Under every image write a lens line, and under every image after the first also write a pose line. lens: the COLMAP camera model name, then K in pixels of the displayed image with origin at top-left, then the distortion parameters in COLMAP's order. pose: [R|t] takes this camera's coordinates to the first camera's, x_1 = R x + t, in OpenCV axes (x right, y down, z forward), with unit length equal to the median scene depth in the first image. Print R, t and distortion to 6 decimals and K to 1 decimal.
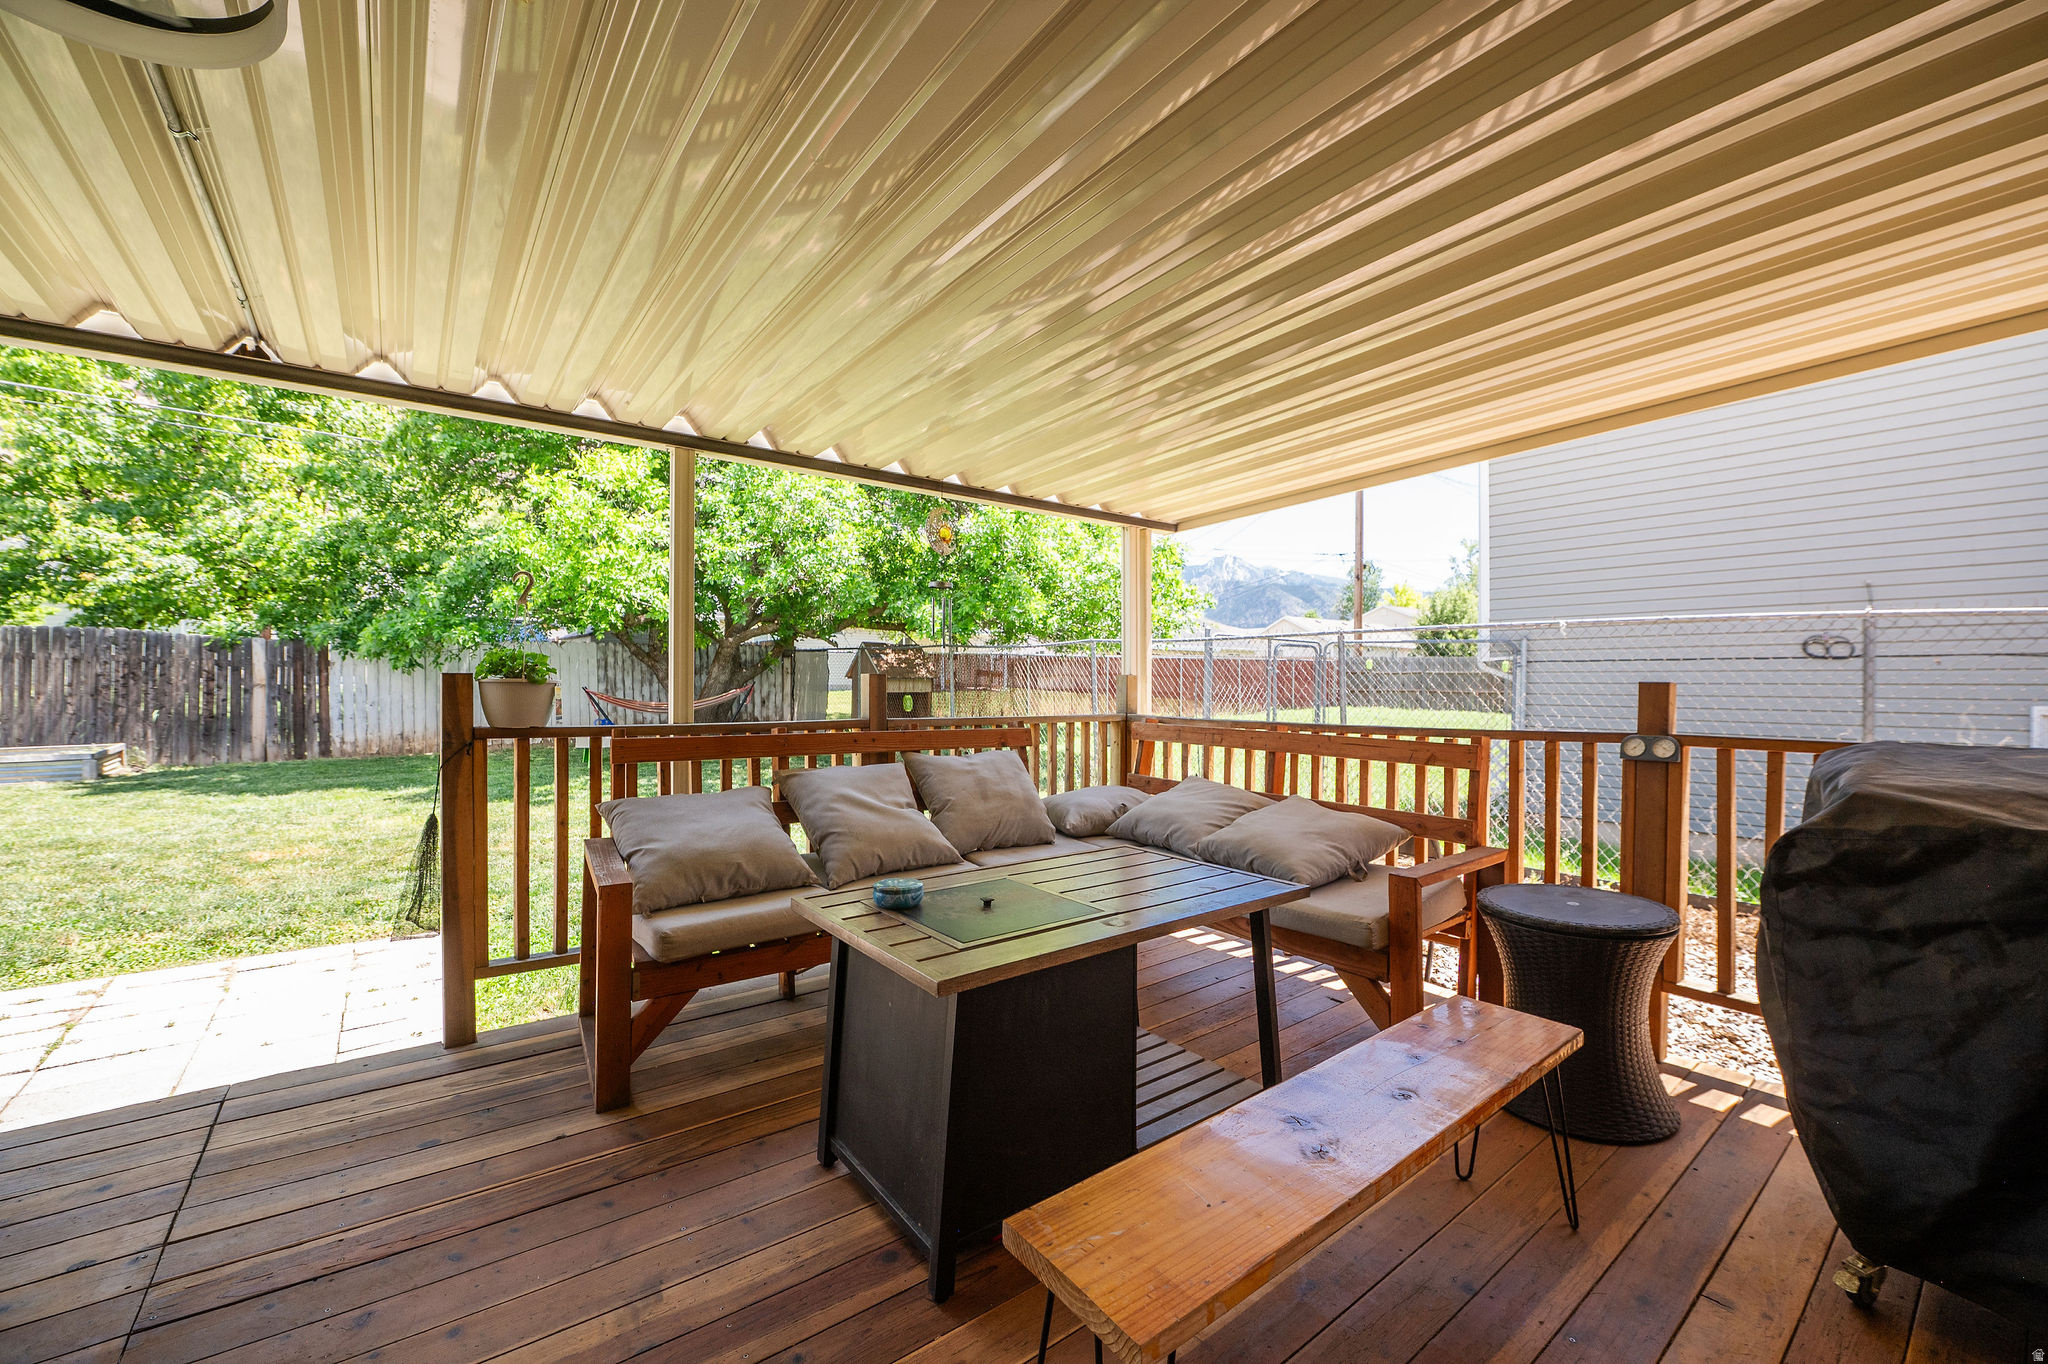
lens RADIAL K [[832.1, 0, 1026.3], [0, 832.1, 690.2], [0, 0, 1]] dist [-0.002910, -0.000621]
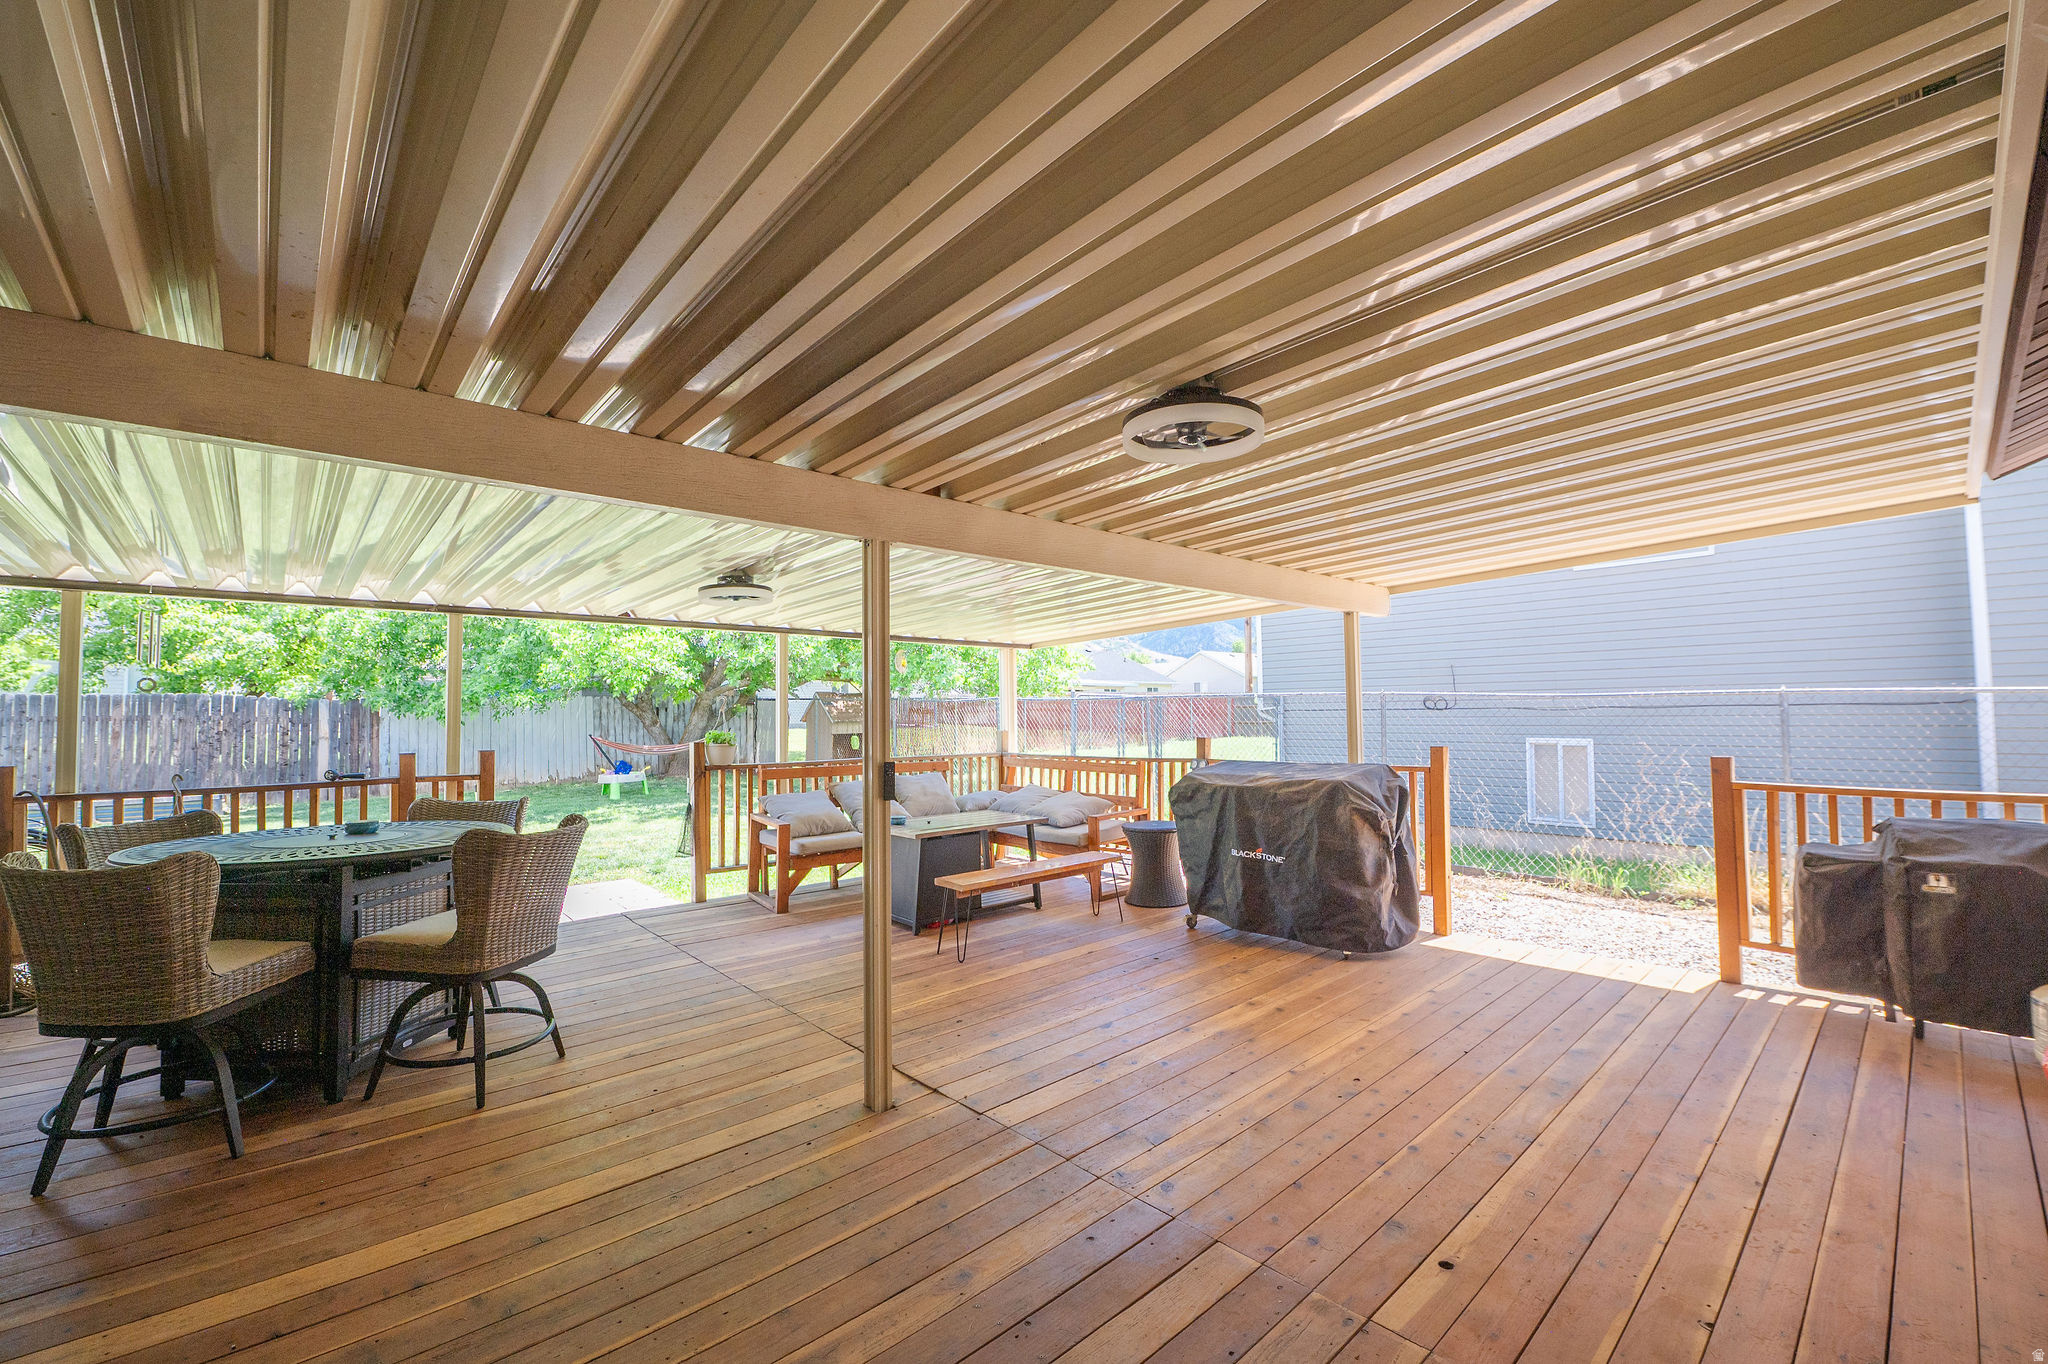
lens RADIAL K [[832.1, 0, 1034.9], [0, 832.1, 695.1], [0, 0, 1]] dist [-0.002910, -0.000621]
pose [[0.995631, -0.011720, 0.092635, 0.024709], [0.014725, 0.999385, -0.031818, -0.039980], [-0.092205, 0.033043, 0.995192, -0.875102]]
